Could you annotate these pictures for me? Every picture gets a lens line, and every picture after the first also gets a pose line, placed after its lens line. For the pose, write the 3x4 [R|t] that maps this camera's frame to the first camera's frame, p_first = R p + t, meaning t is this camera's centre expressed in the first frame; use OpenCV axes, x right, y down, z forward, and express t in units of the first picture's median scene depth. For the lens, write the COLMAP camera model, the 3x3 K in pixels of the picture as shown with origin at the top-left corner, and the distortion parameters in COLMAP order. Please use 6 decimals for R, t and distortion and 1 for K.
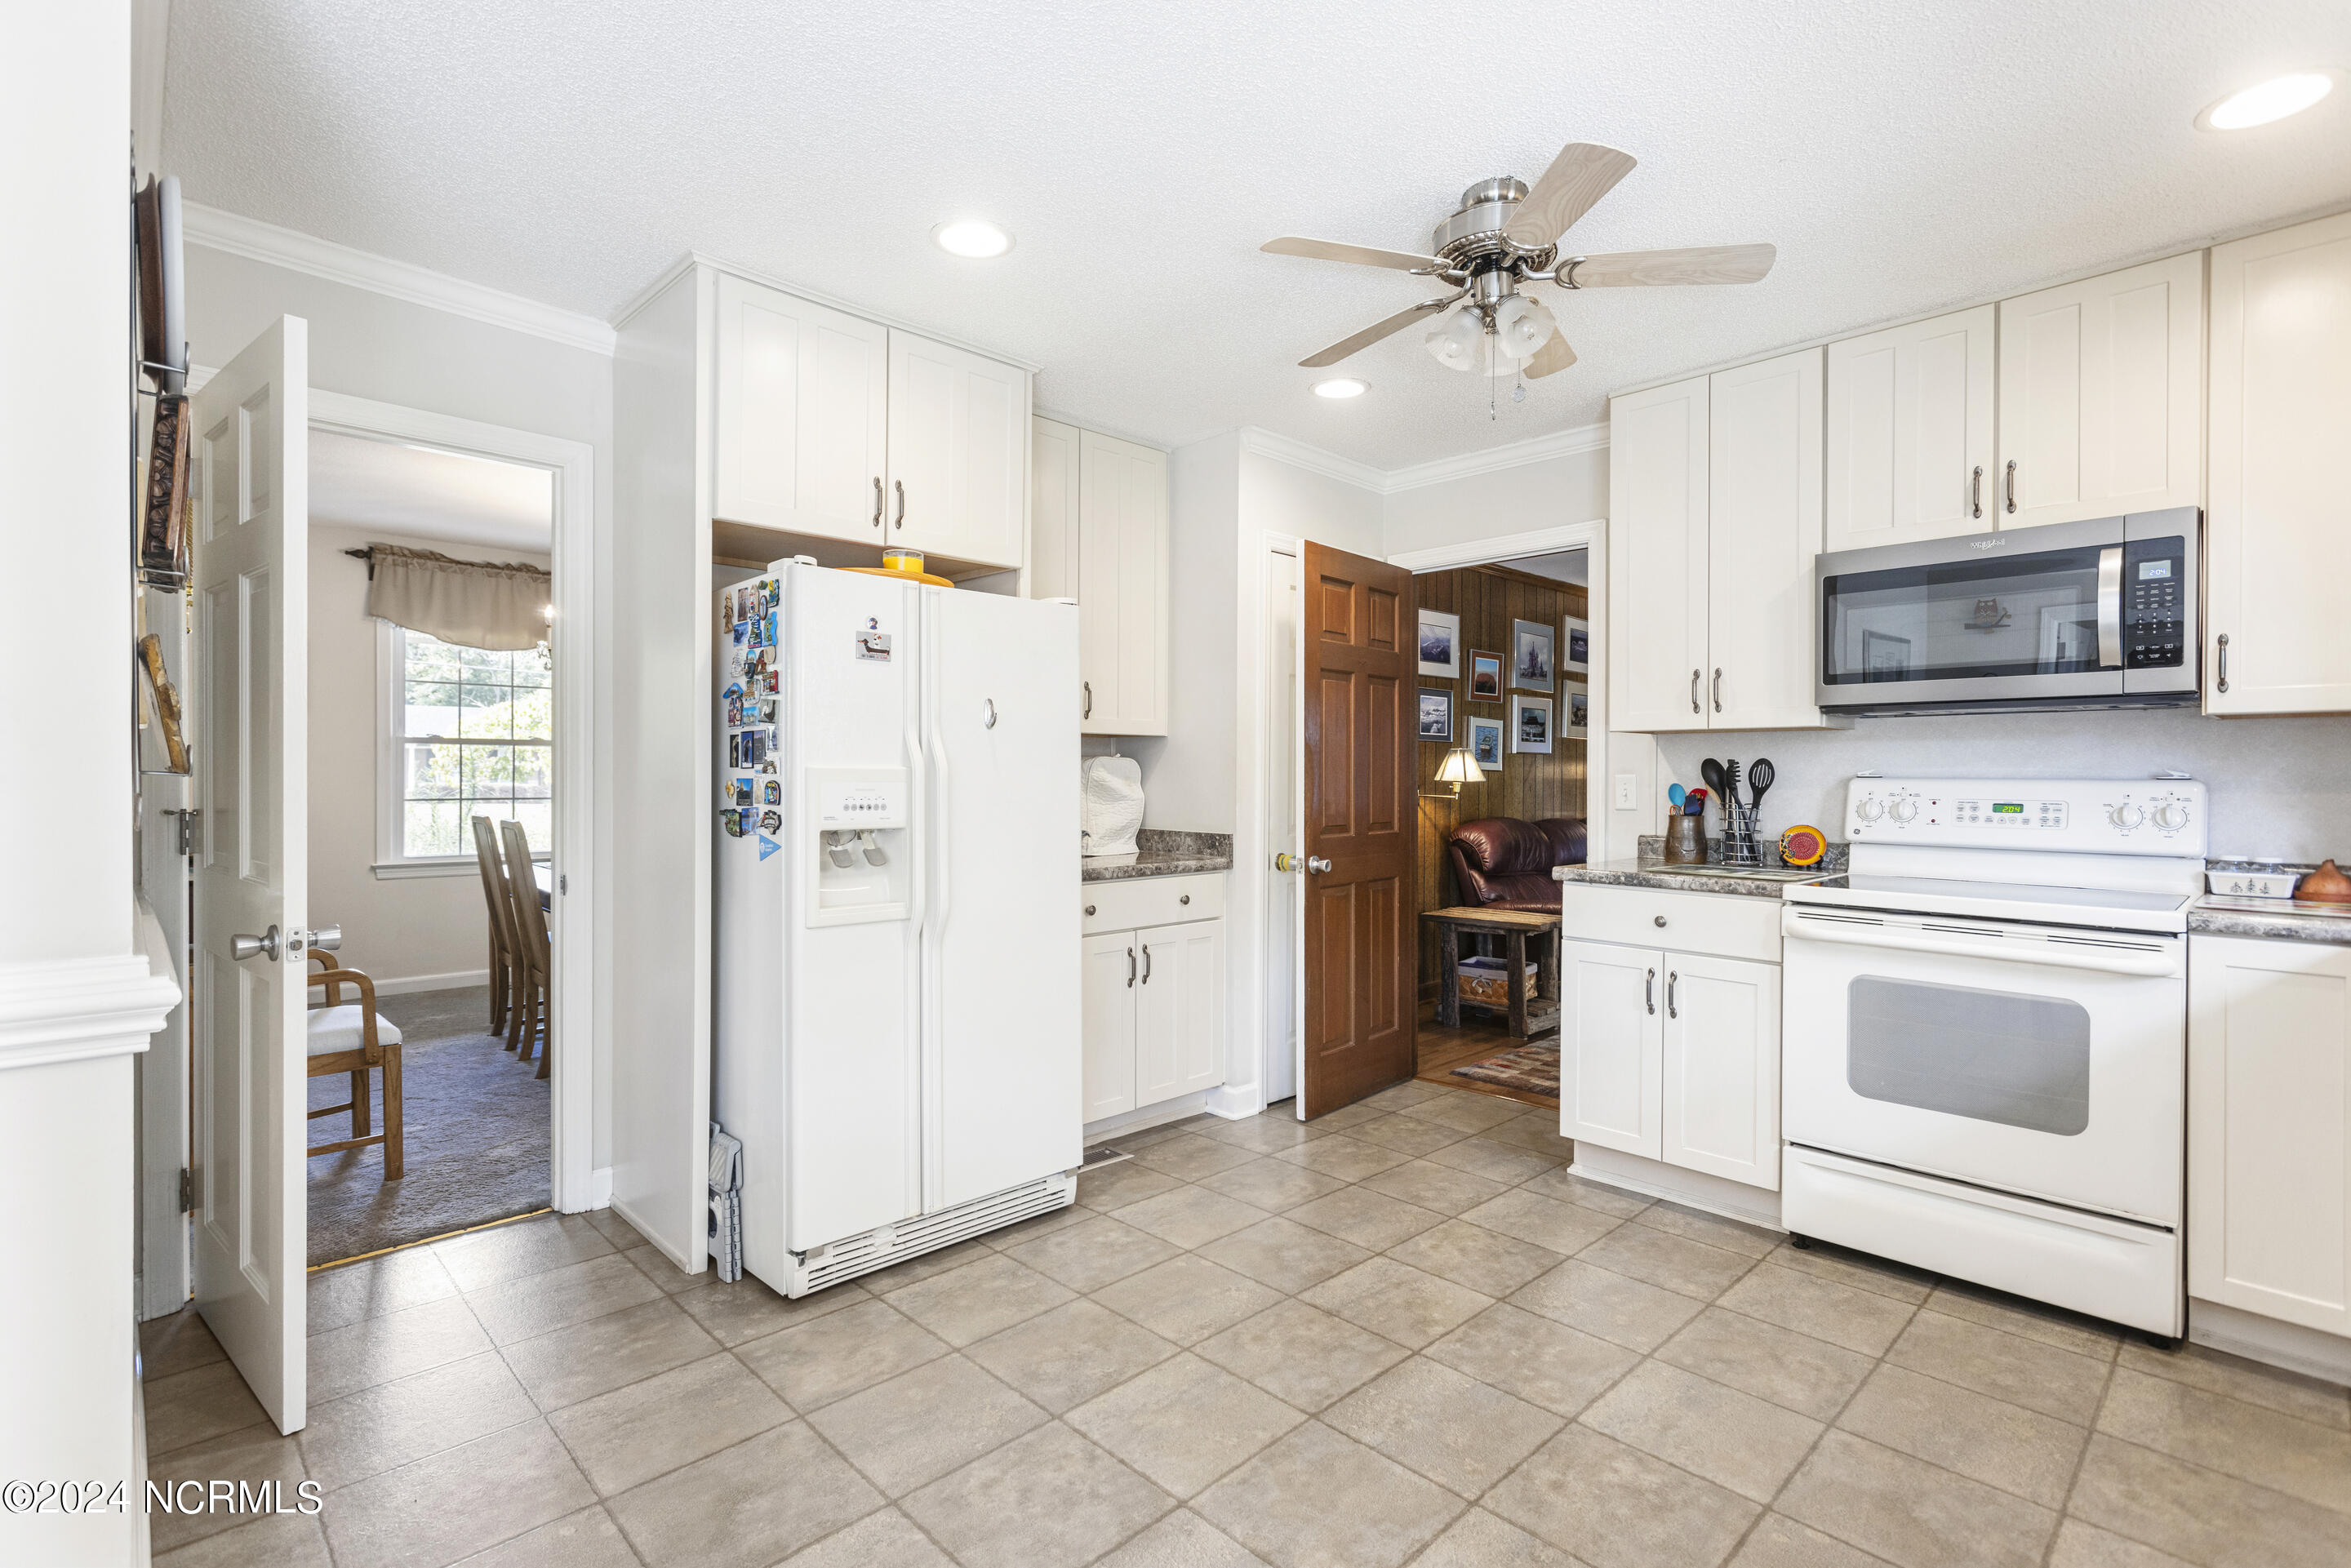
lens RADIAL K [[1106.3, 0, 1177.5], [0, 1106.3, 774.0], [0, 0, 1]] dist [0.001818, 0.001034]
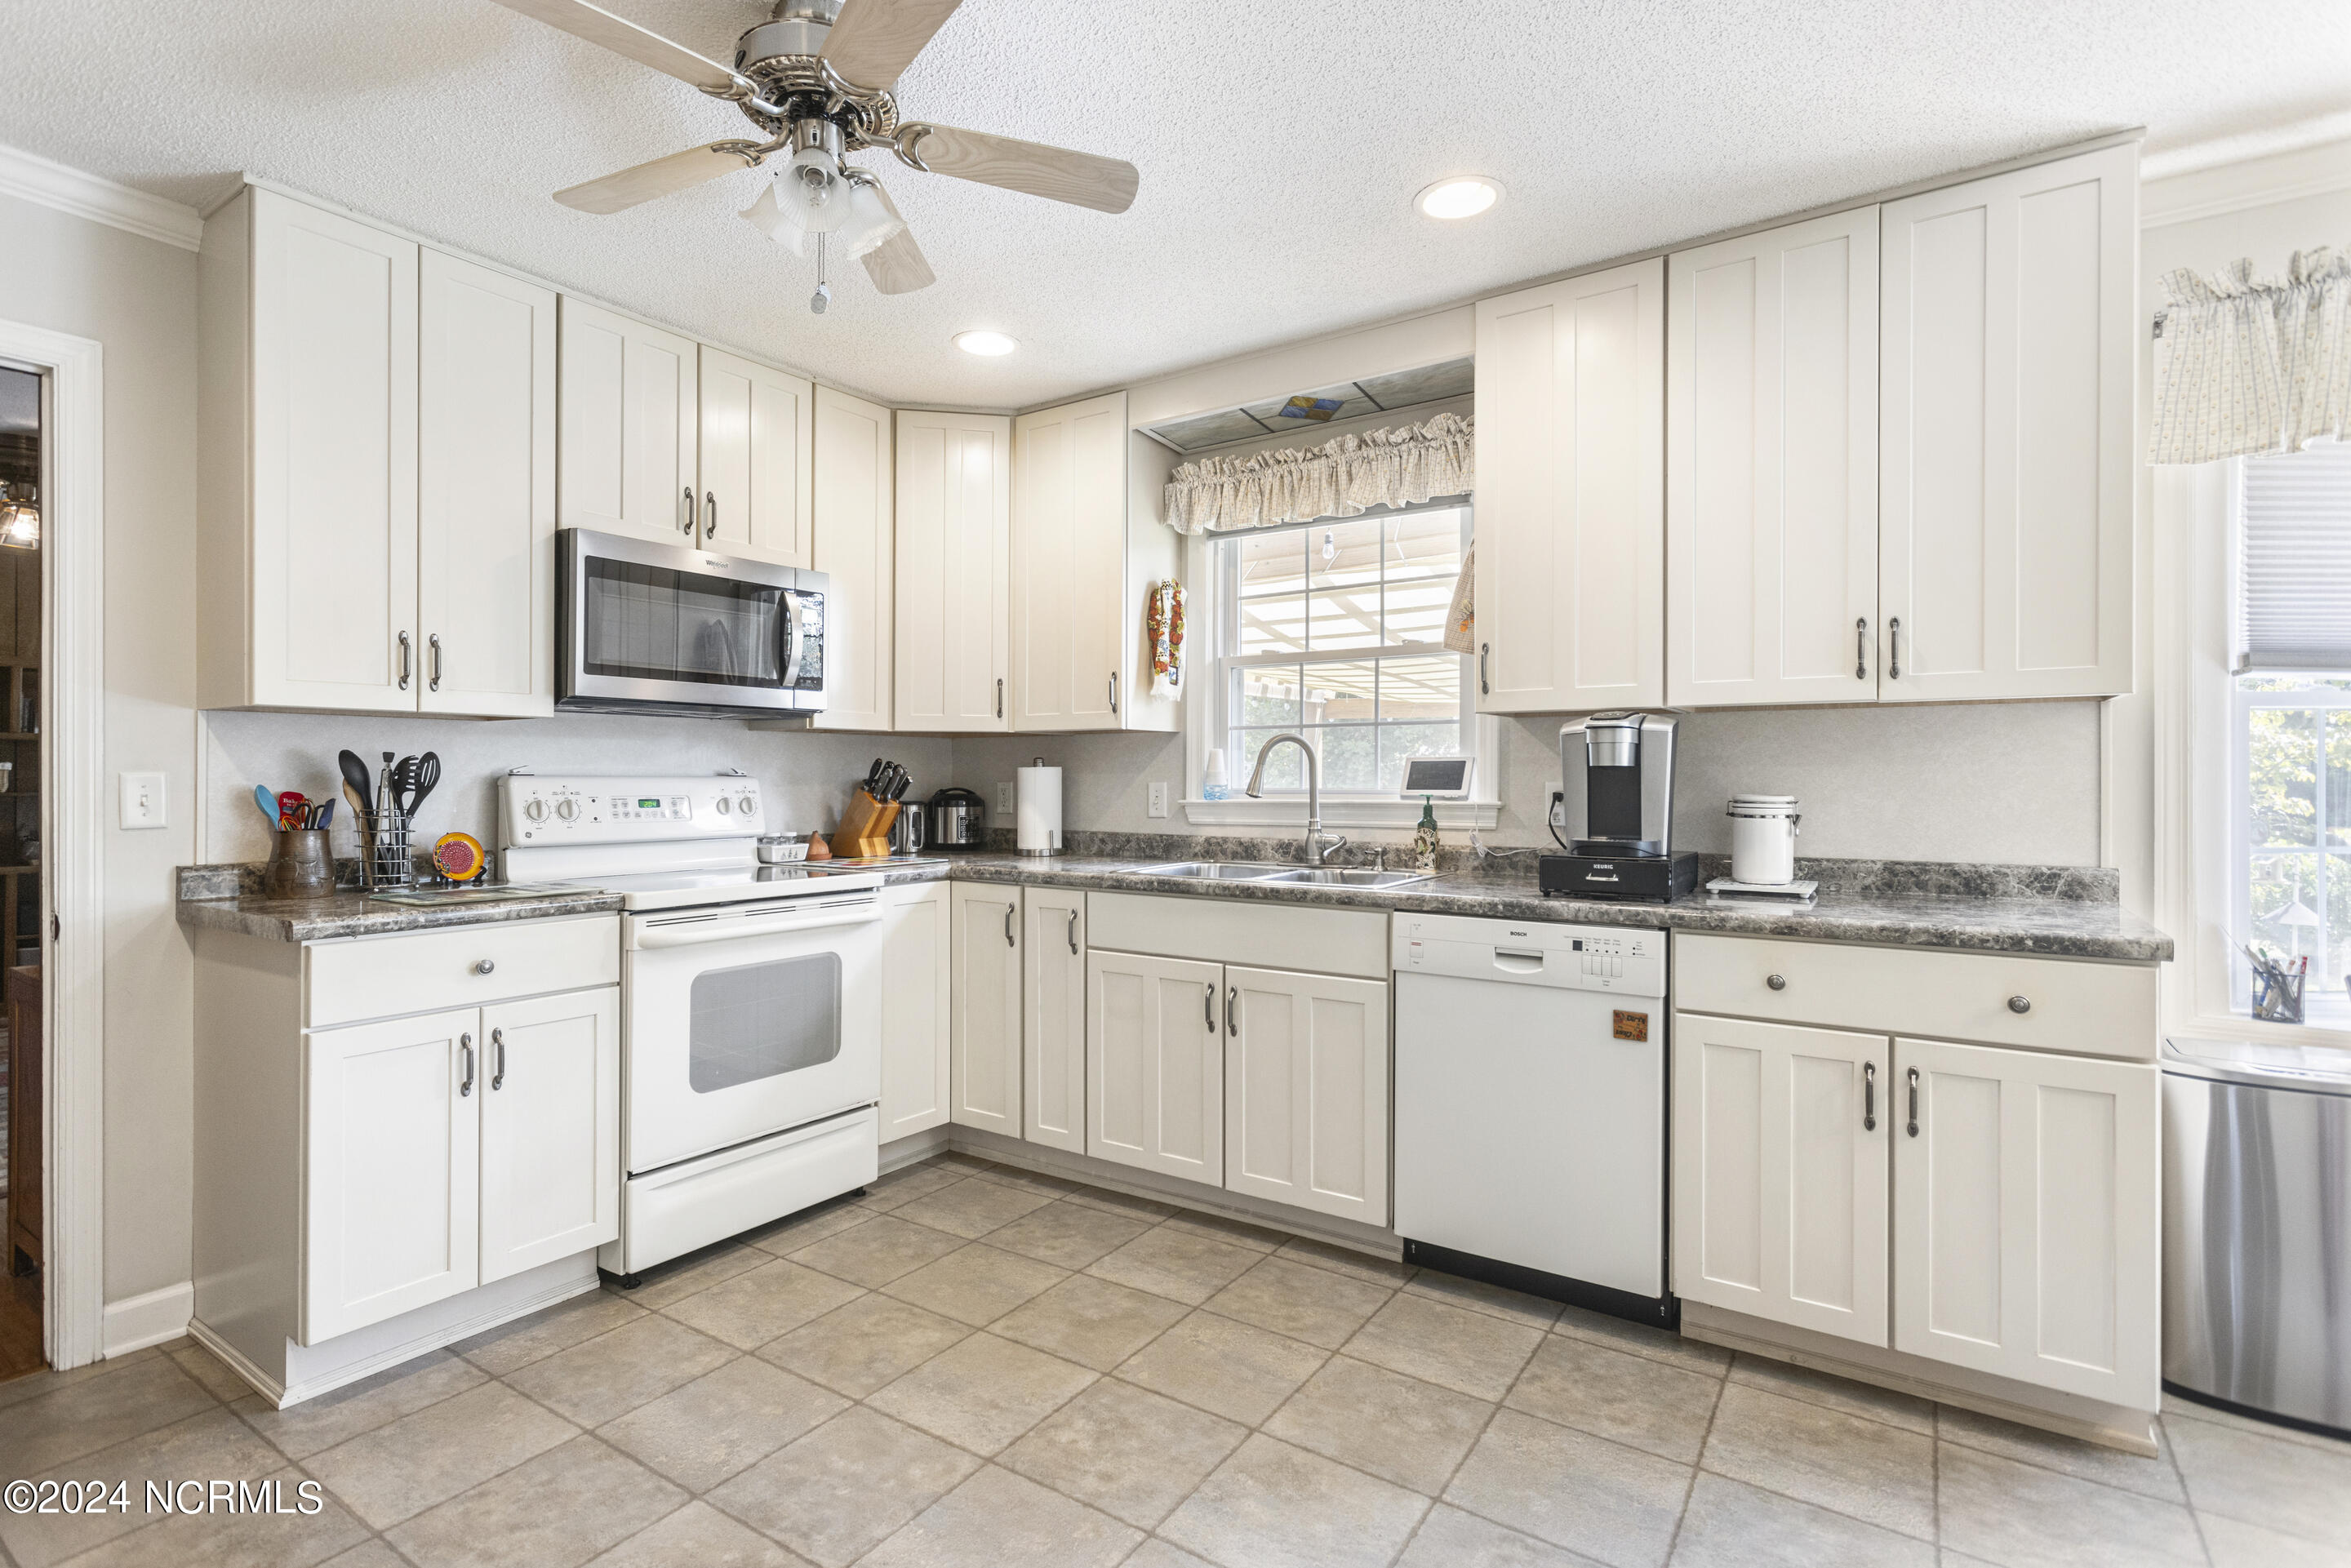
lens RADIAL K [[1106.3, 0, 1177.5], [0, 1106.3, 774.0], [0, 0, 1]] dist [0.001818, 0.001034]
pose [[-0.205847, -0.001166, 0.978583, -0.398968], [-0.001428, 0.999999, 0.000891, 0.000532], [-0.978583, -0.001214, -0.205848, 0.695924]]
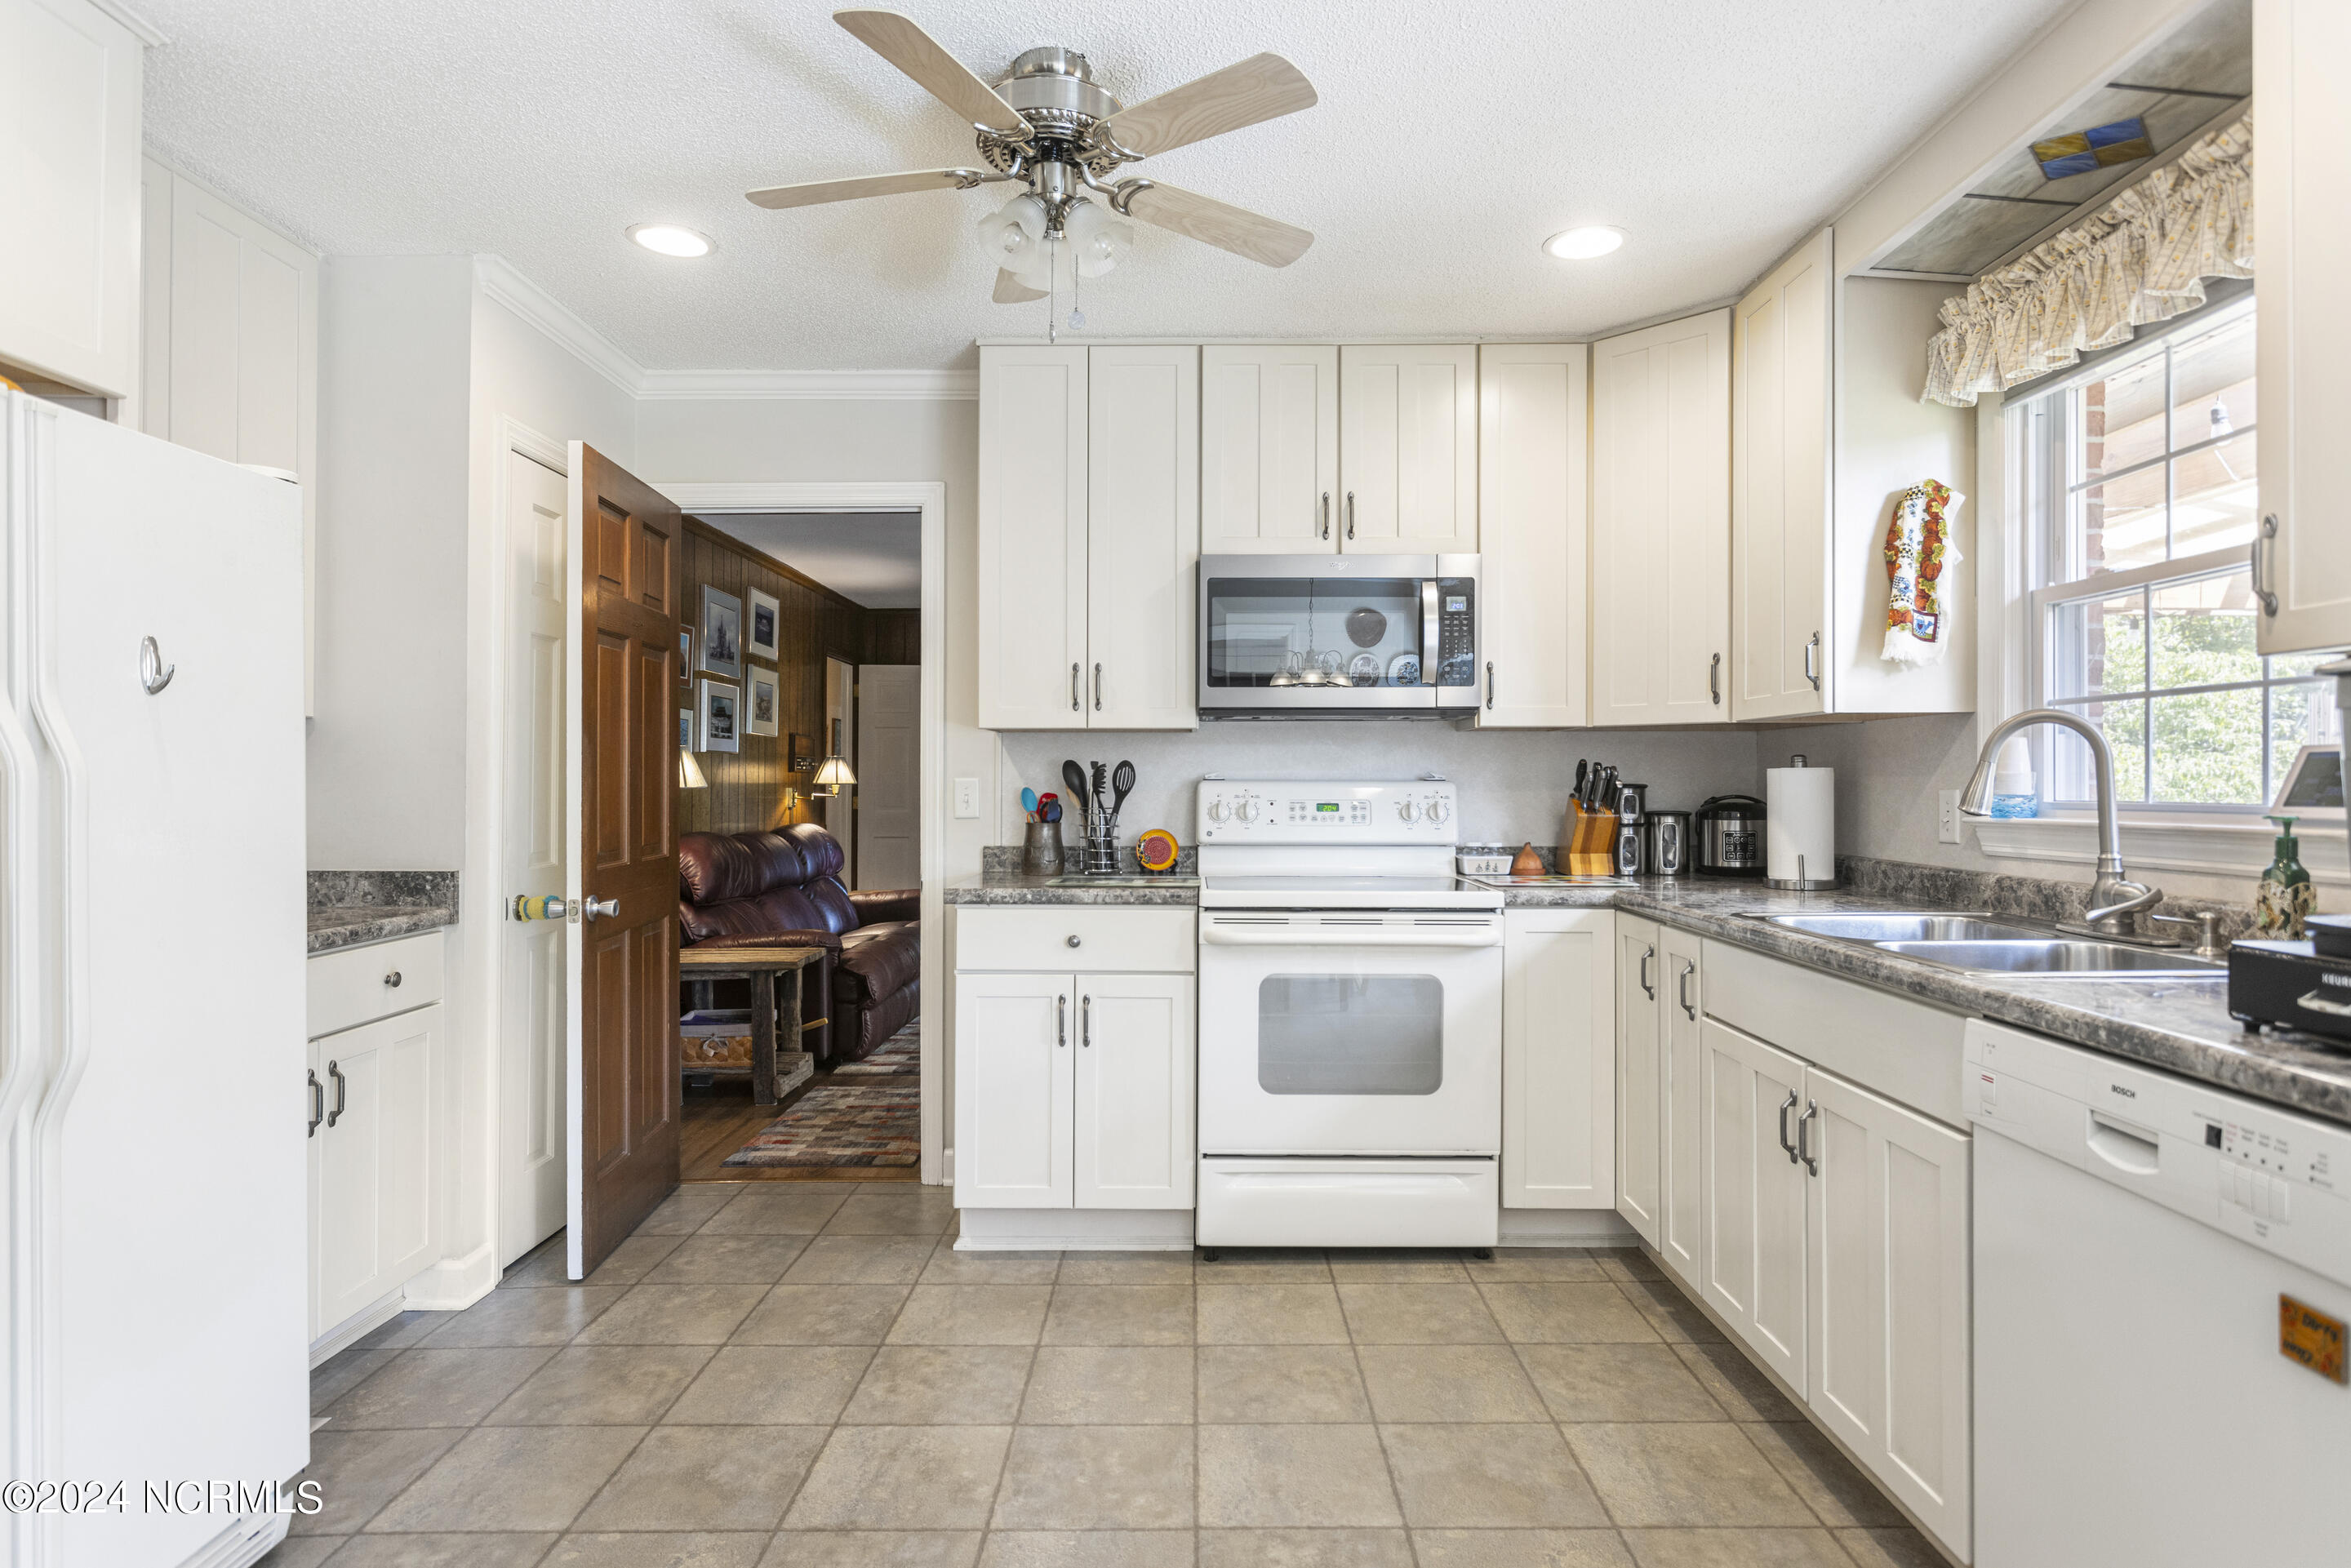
lens RADIAL K [[1276.9, 0, 1206.0], [0, 1276.9, 767.1], [0, 0, 1]] dist [-0.009484, 0.009697]
pose [[0.692450, 0.003479, 0.721457, -0.237827], [0.002443, 0.999971, -0.007167, -0.000306], [-0.721461, 0.006725, 0.692422, 0.204964]]
